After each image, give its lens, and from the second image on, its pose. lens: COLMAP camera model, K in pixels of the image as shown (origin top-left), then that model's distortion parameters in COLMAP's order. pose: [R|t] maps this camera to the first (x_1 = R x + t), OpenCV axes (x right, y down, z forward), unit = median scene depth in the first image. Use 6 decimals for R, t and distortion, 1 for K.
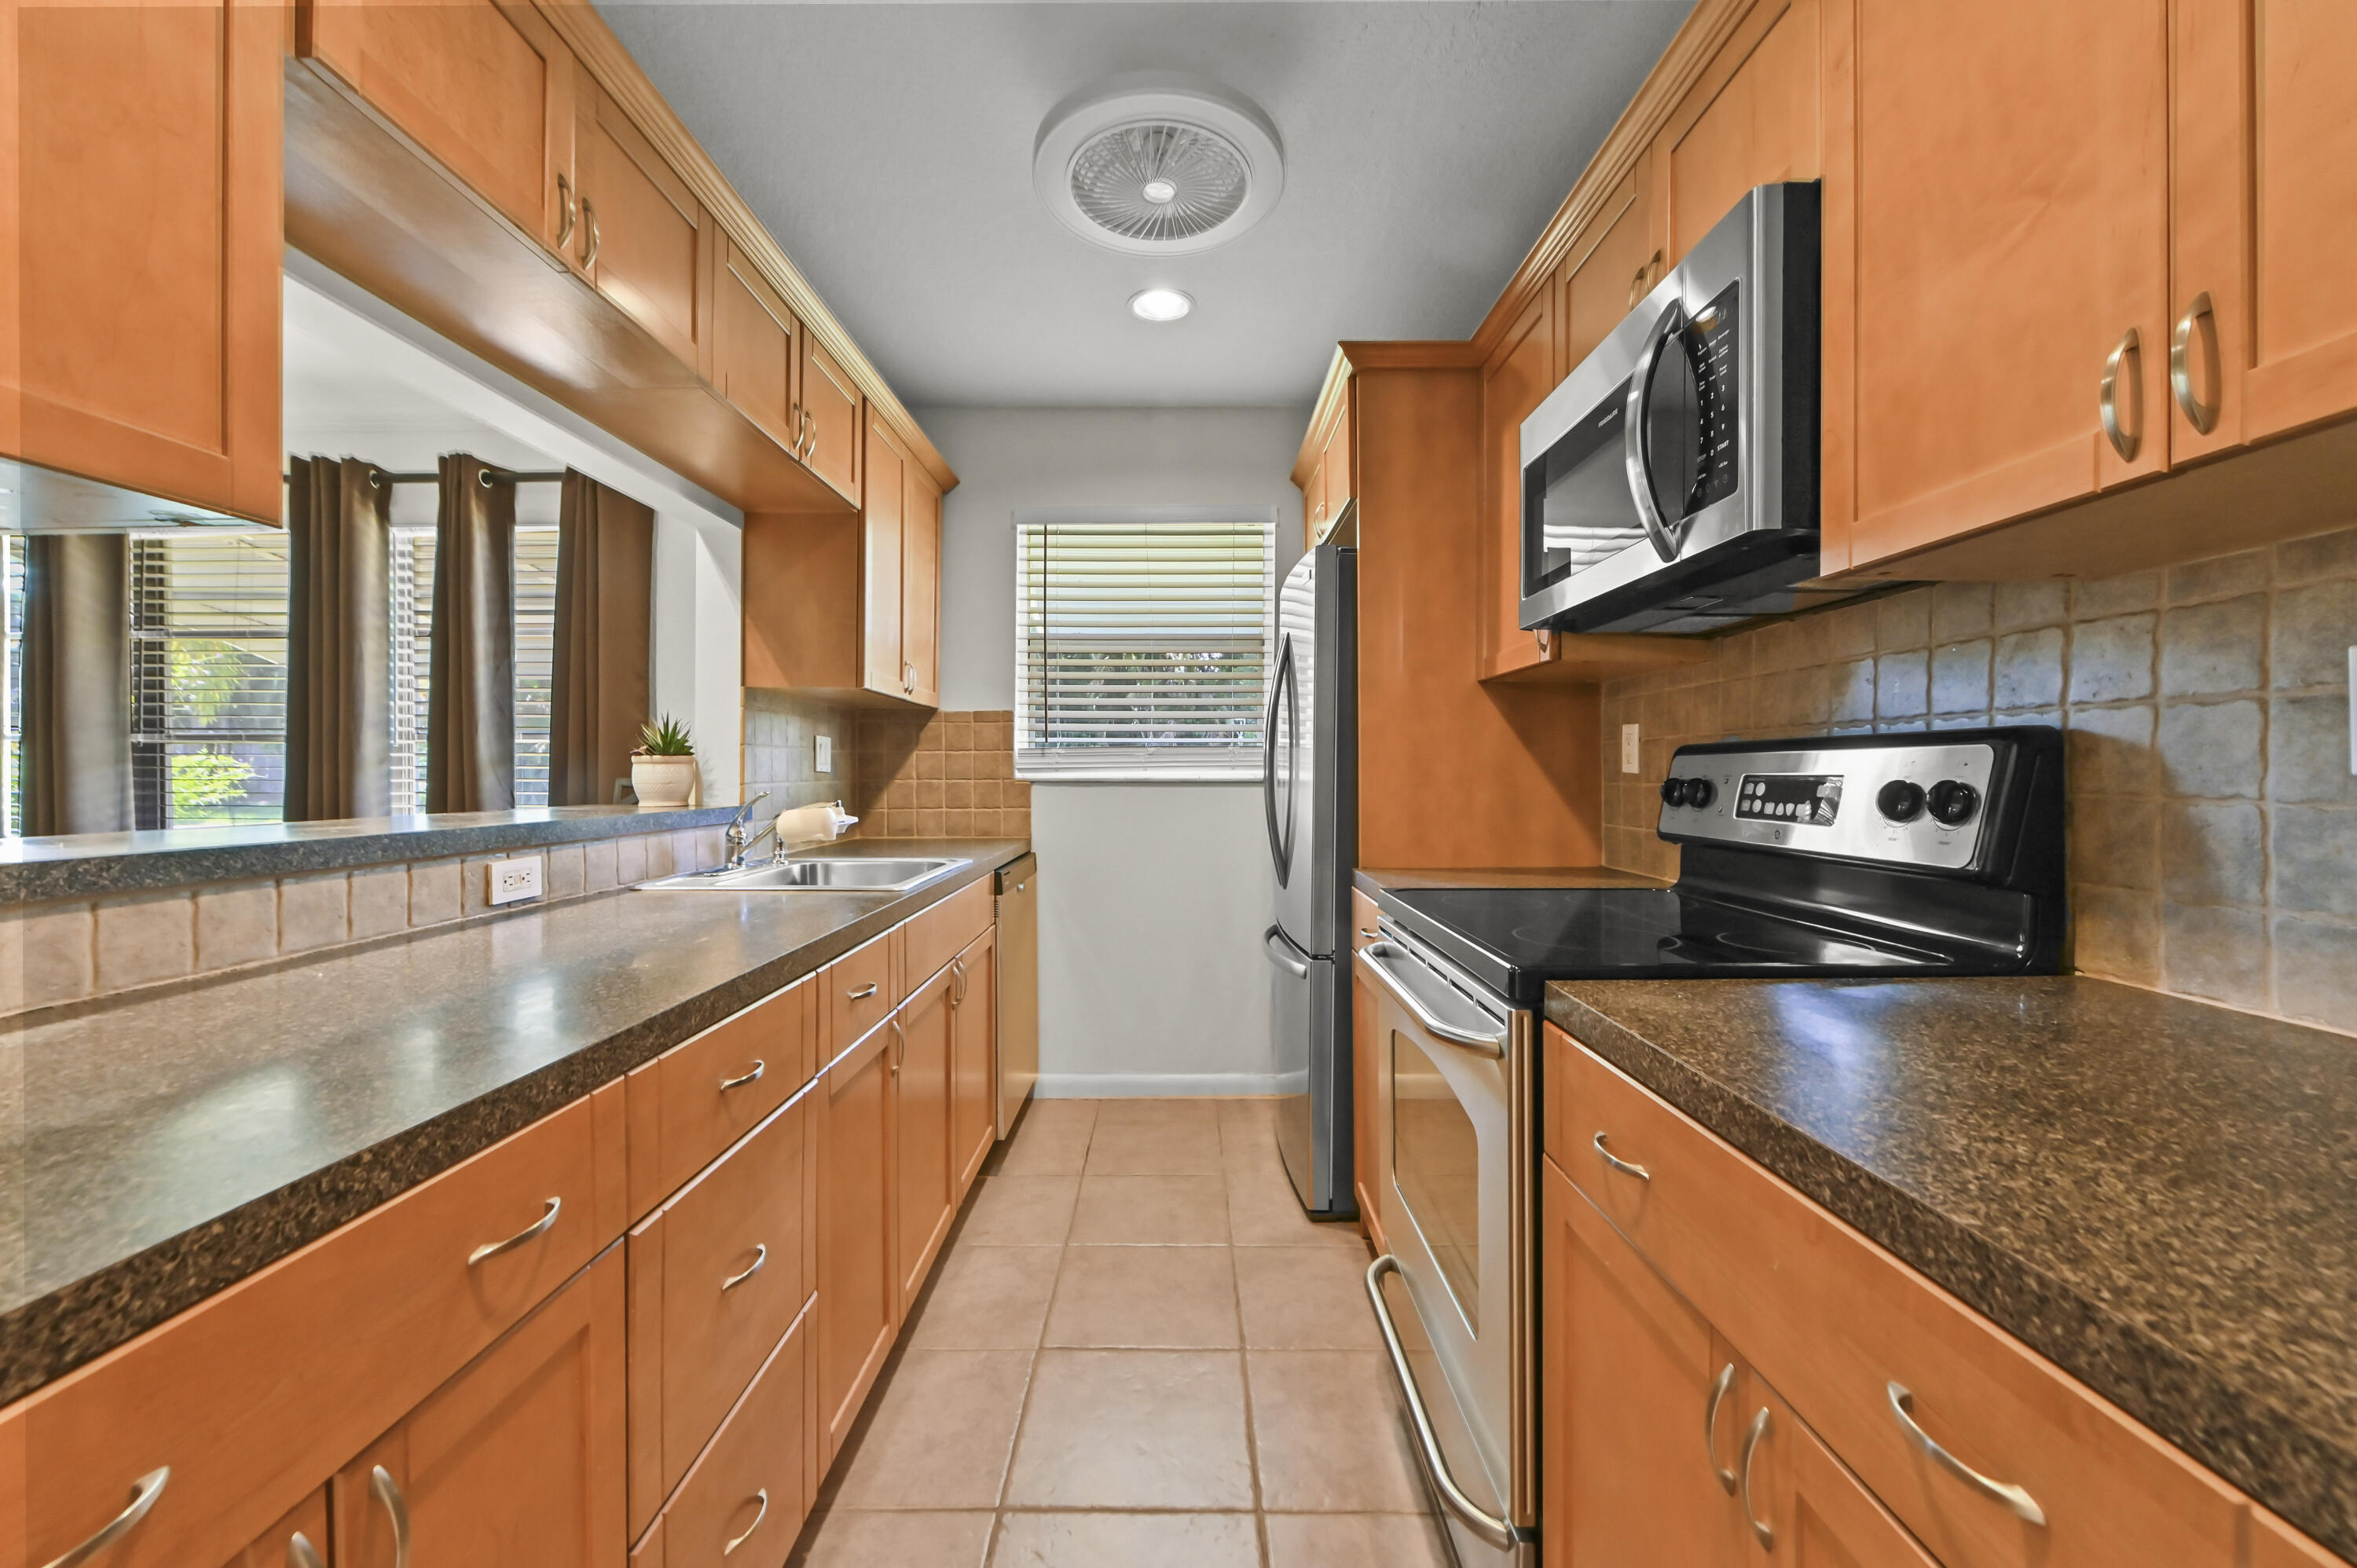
lens RADIAL K [[954.4, 0, 1161.5], [0, 954.4, 777.7], [0, 0, 1]] dist [-0.004621, -0.000785]
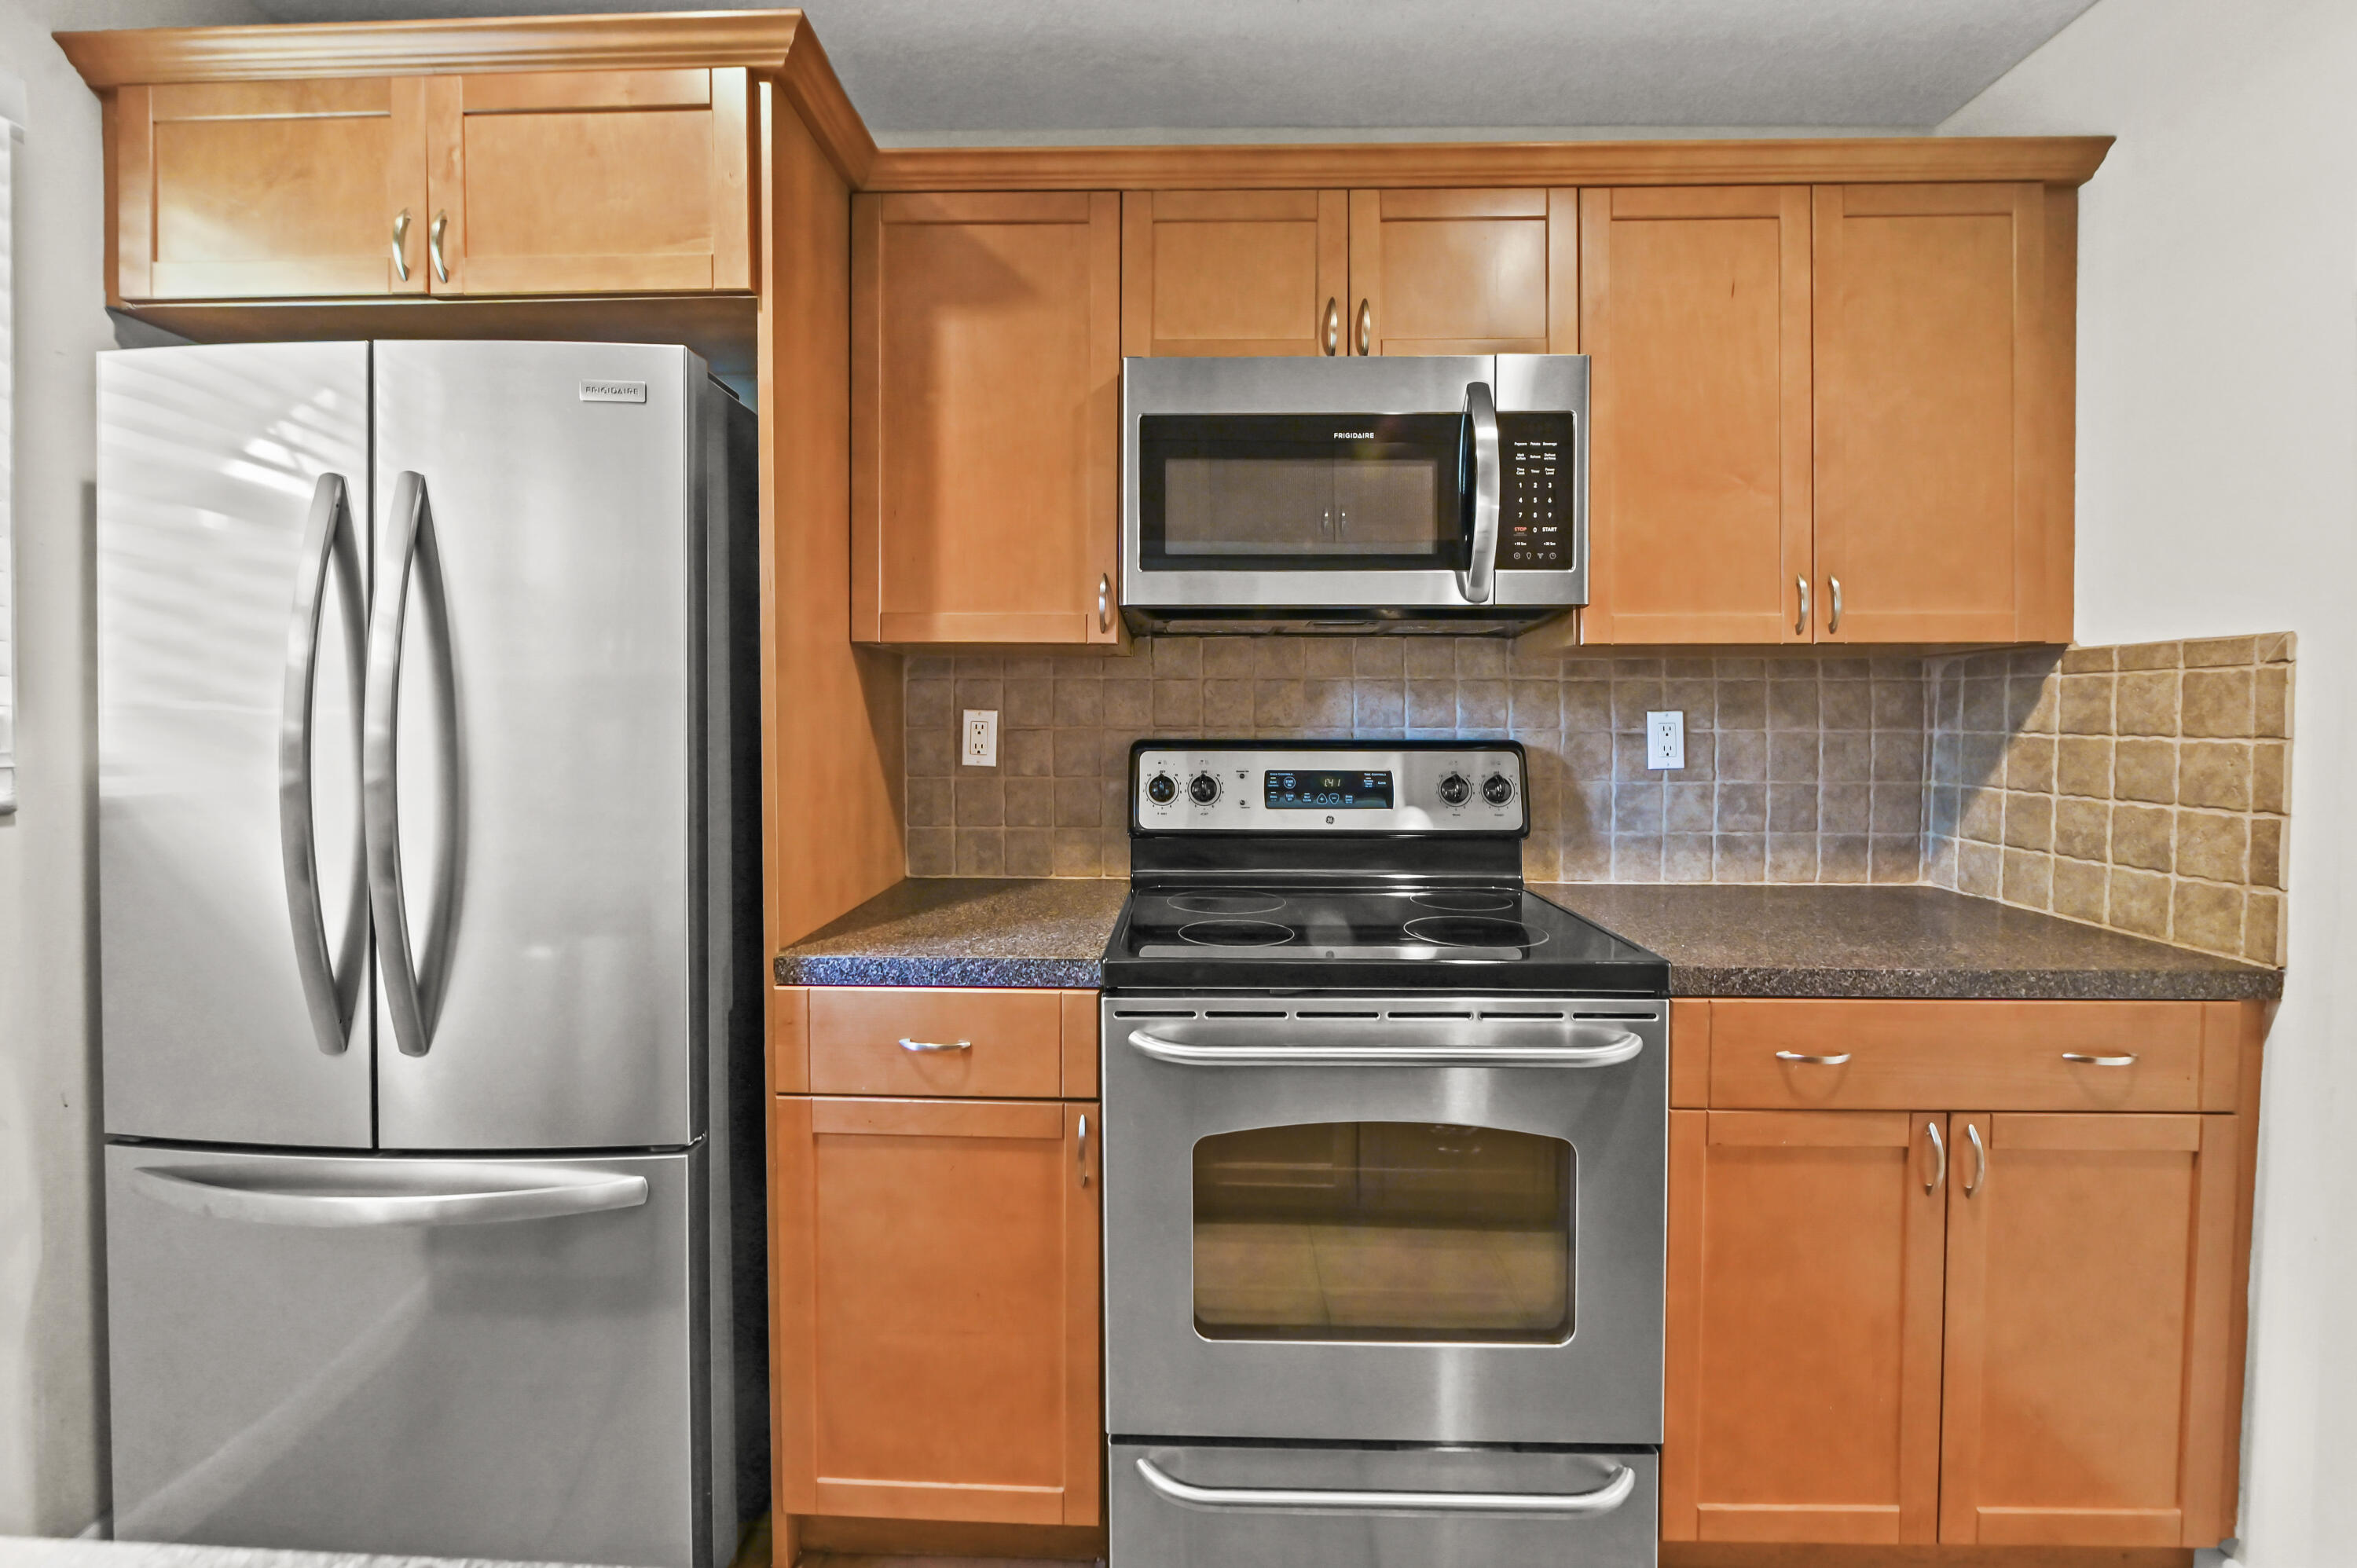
lens RADIAL K [[954.4, 0, 1191.0], [0, 954.4, 726.5], [0, 0, 1]] dist [-0.004621, -0.000785]
pose [[-0.025948, -0.006274, 0.999644, -0.493559], [0.001149, 0.999979, 0.006306, -0.059595], [-0.999663, 0.001312, -0.025941, 1.061973]]
